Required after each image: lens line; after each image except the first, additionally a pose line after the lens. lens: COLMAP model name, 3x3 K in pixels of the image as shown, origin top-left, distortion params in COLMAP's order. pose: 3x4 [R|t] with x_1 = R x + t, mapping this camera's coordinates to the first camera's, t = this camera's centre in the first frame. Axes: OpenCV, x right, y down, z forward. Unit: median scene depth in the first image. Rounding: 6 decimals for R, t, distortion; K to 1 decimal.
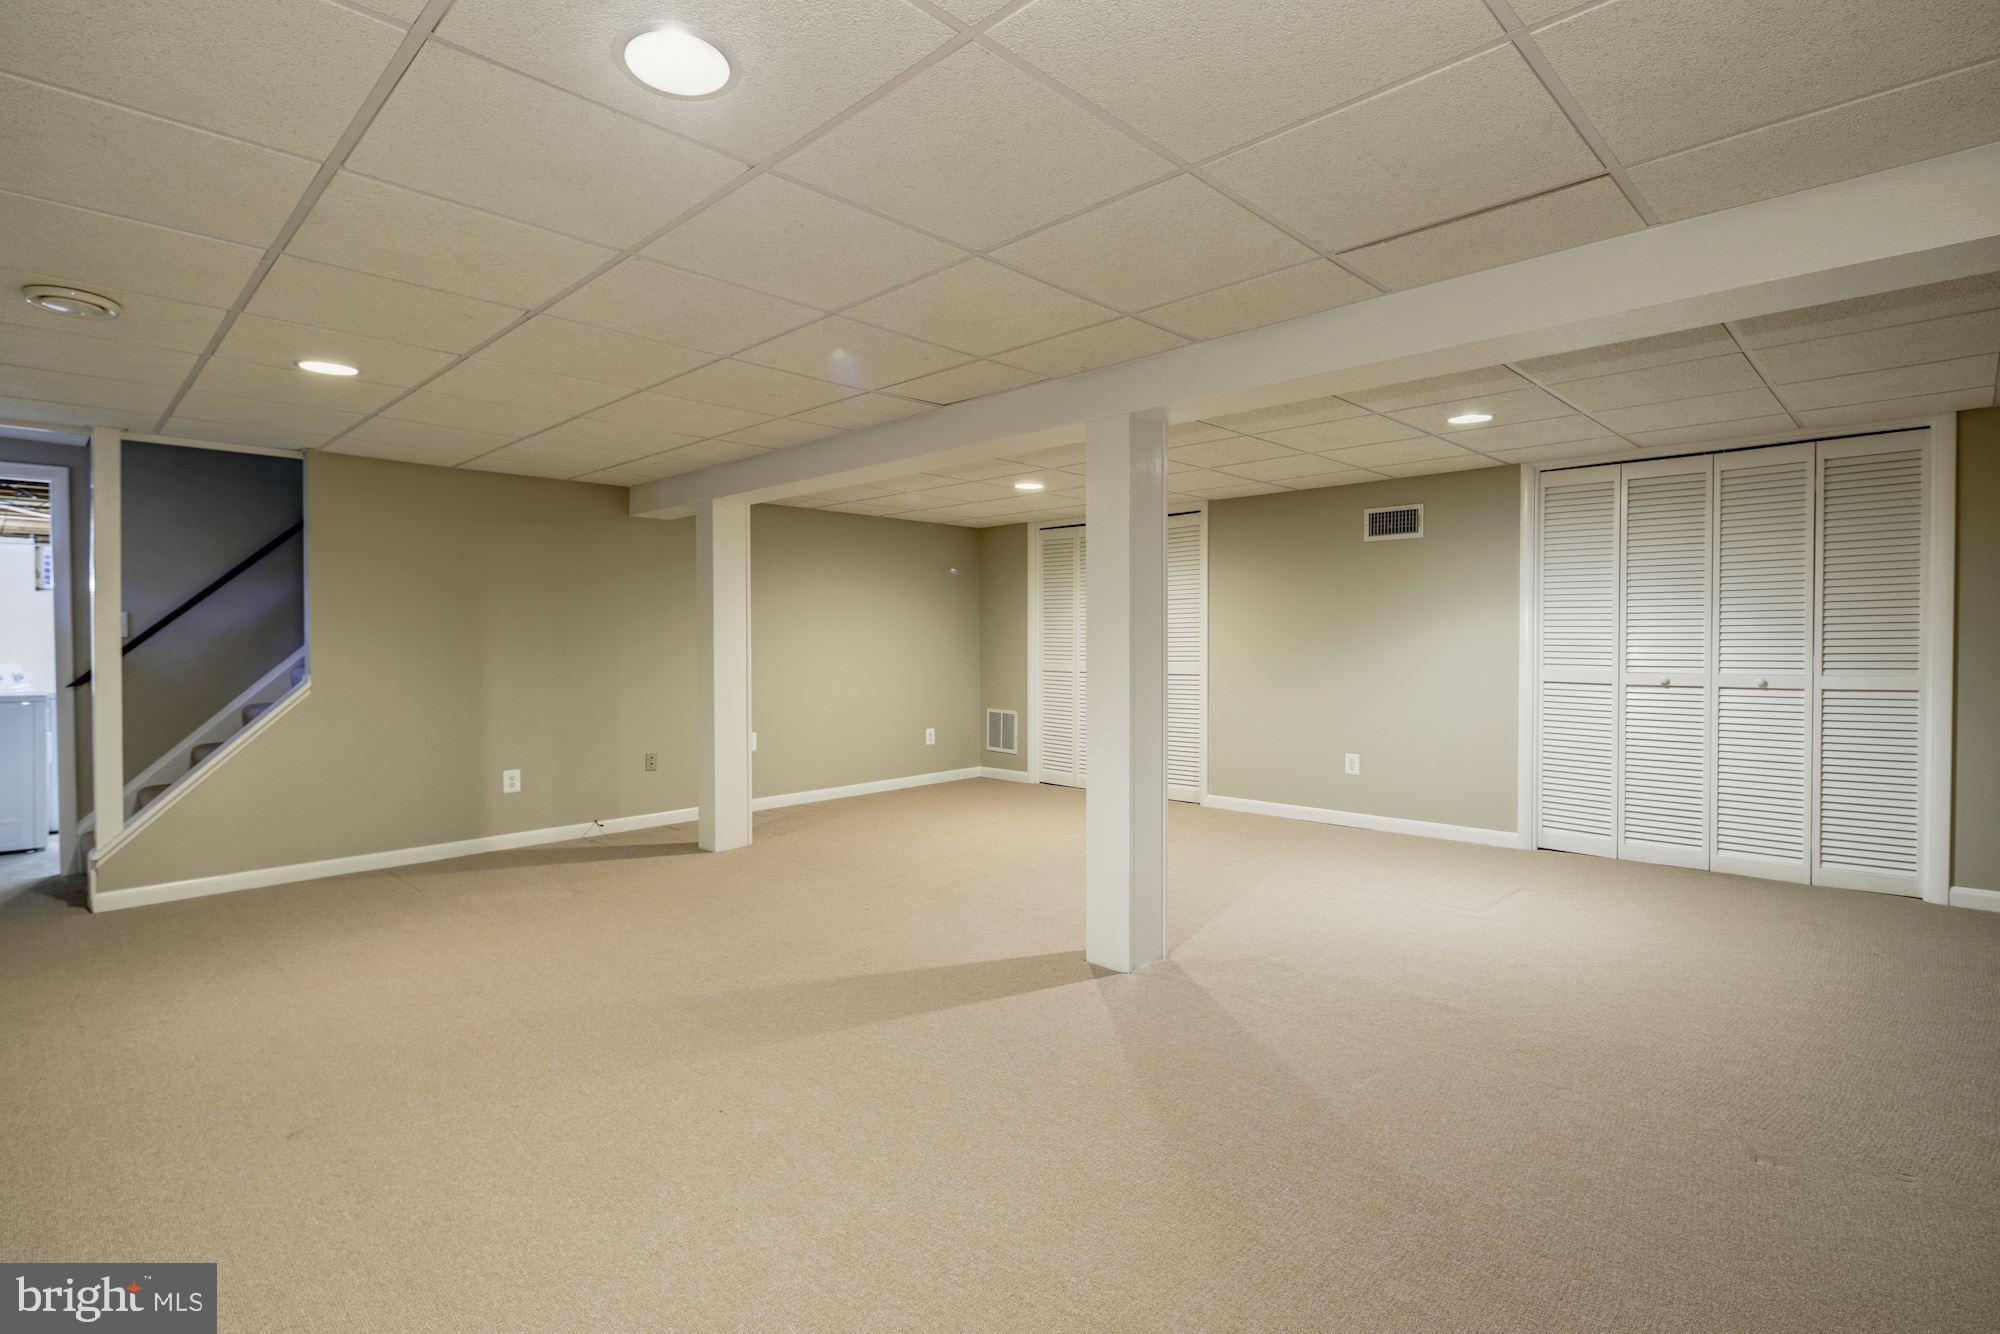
lens RADIAL K [[966.9, 0, 998.2], [0, 966.9, 663.1], [0, 0, 1]] dist [0.004087, -0.004066]
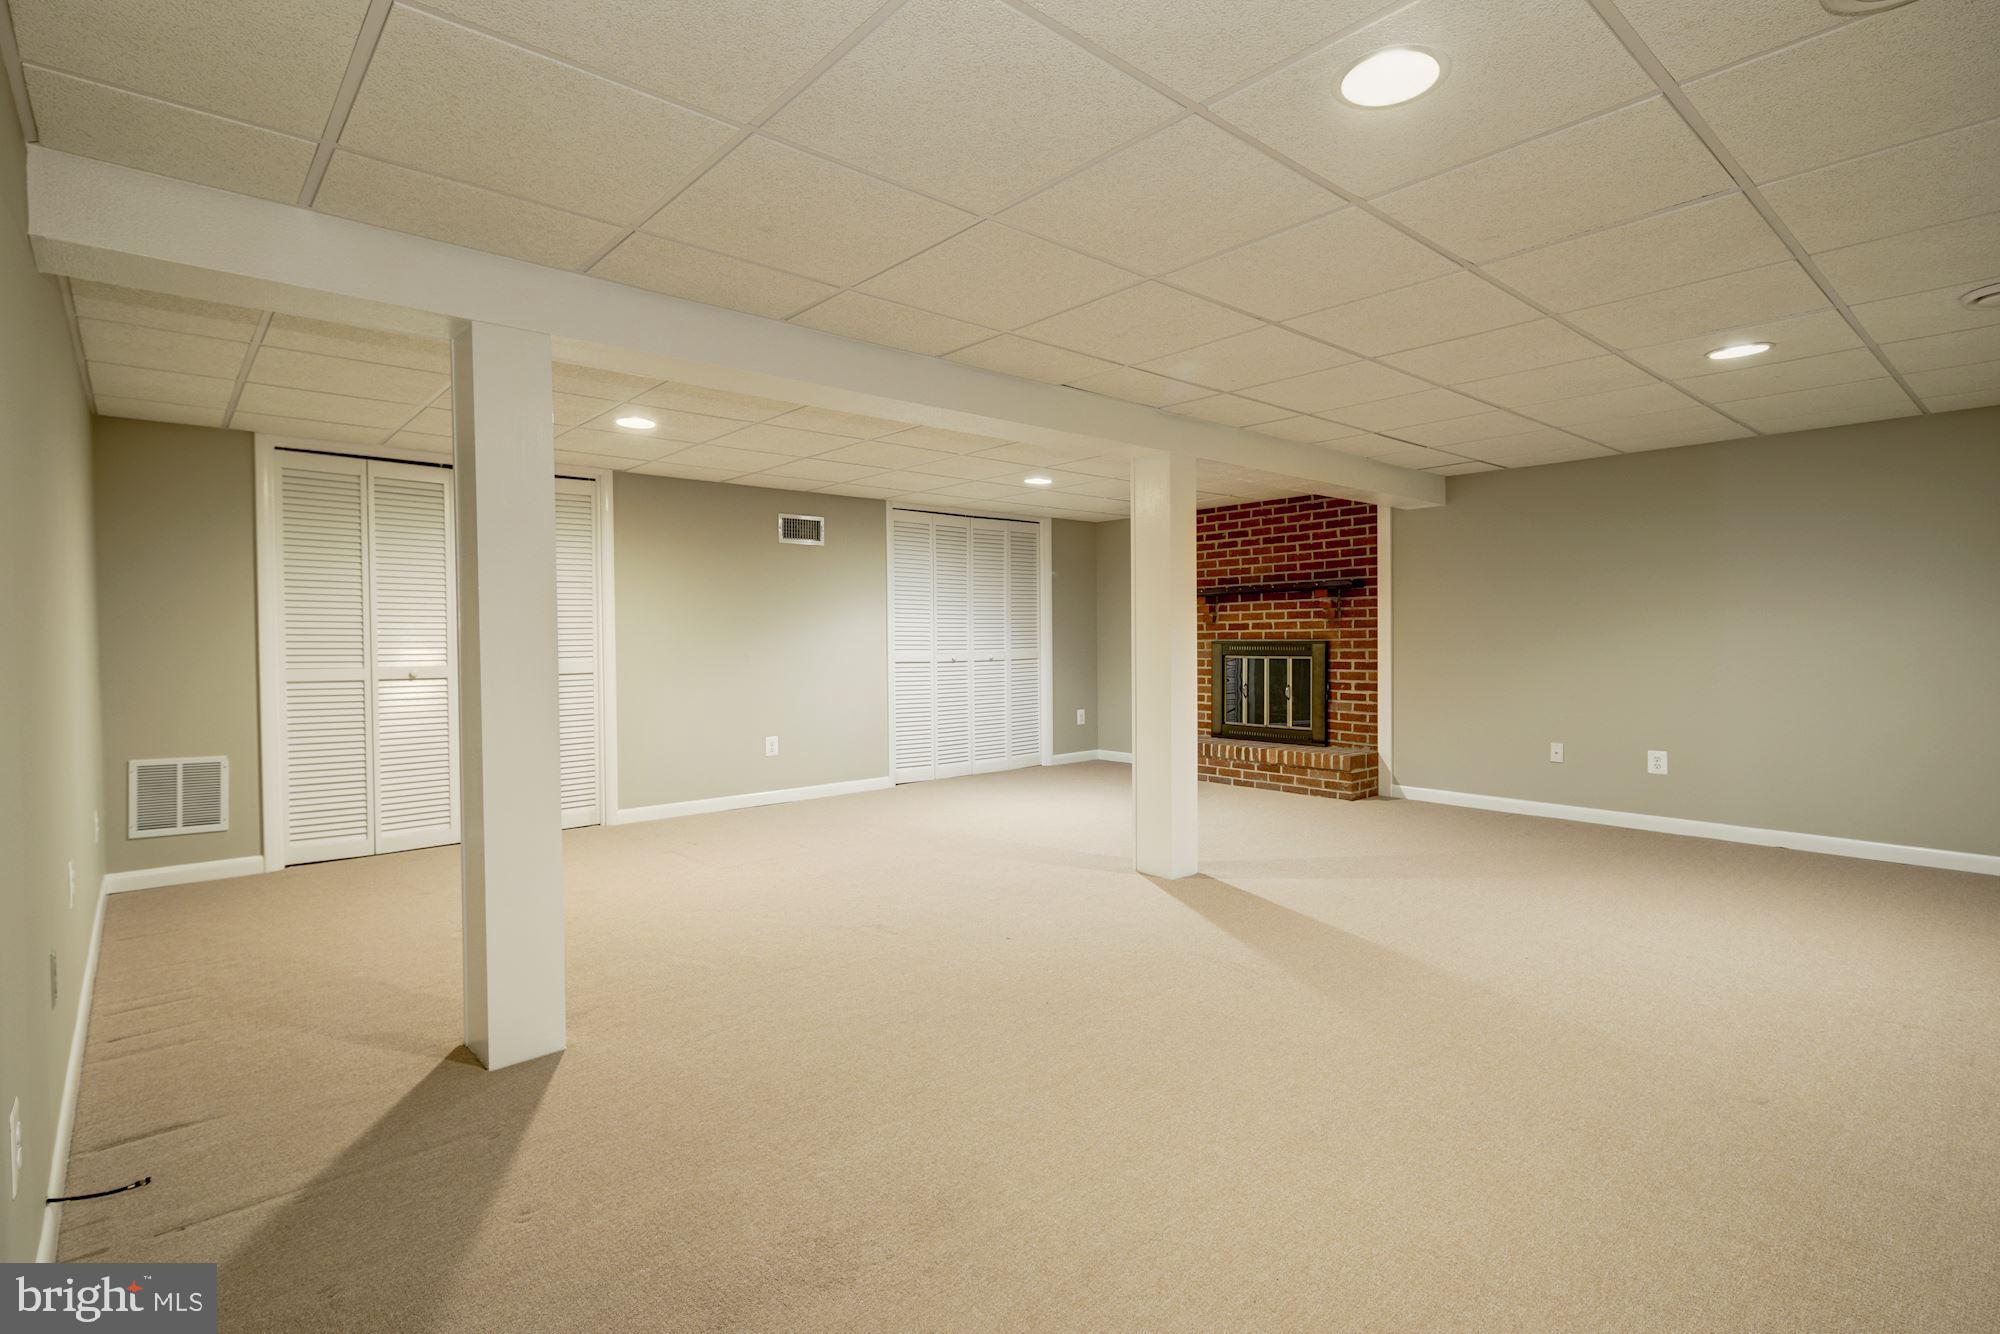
lens RADIAL K [[966.9, 0, 998.3], [0, 966.9, 657.0], [0, 0, 1]] dist [0.004087, -0.004066]
pose [[0.068001, -0.018107, 0.997521, -0.707037], [0.030550, 0.999404, 0.016059, -0.005330], [-0.997217, 0.029382, 0.068514, 0.680634]]
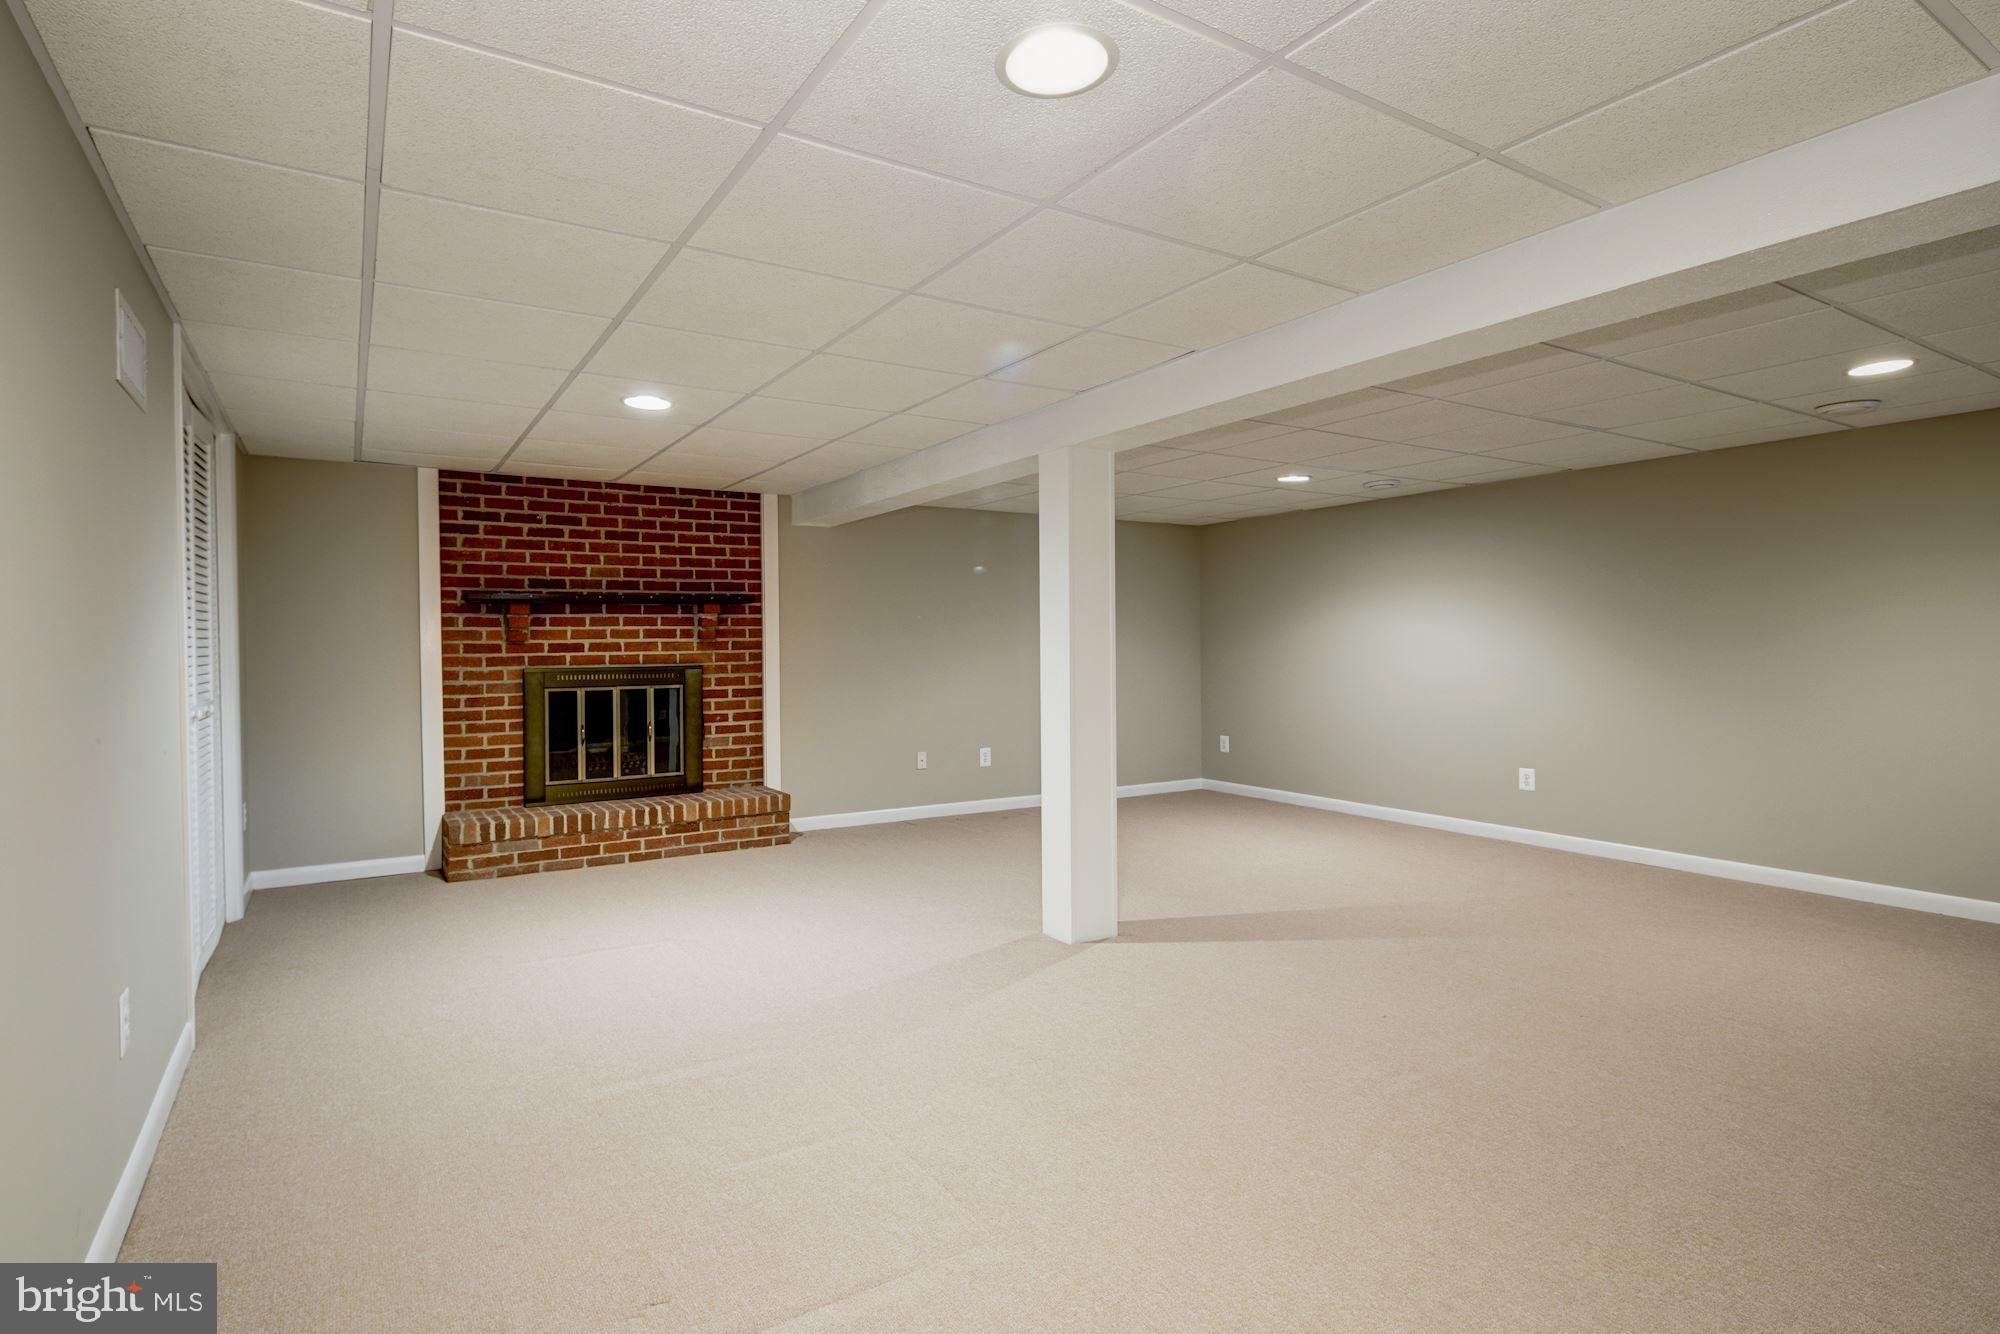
lens RADIAL K [[966.9, 0, 999.6], [0, 966.9, 655.9], [0, 0, 1]] dist [0.004087, -0.004066]
pose [[-0.970727, 0.012850, 0.239841, -0.030790], [0.020184, 0.999400, 0.028149, -0.025165], [-0.239336, 0.032166, -0.970404, 1.252818]]
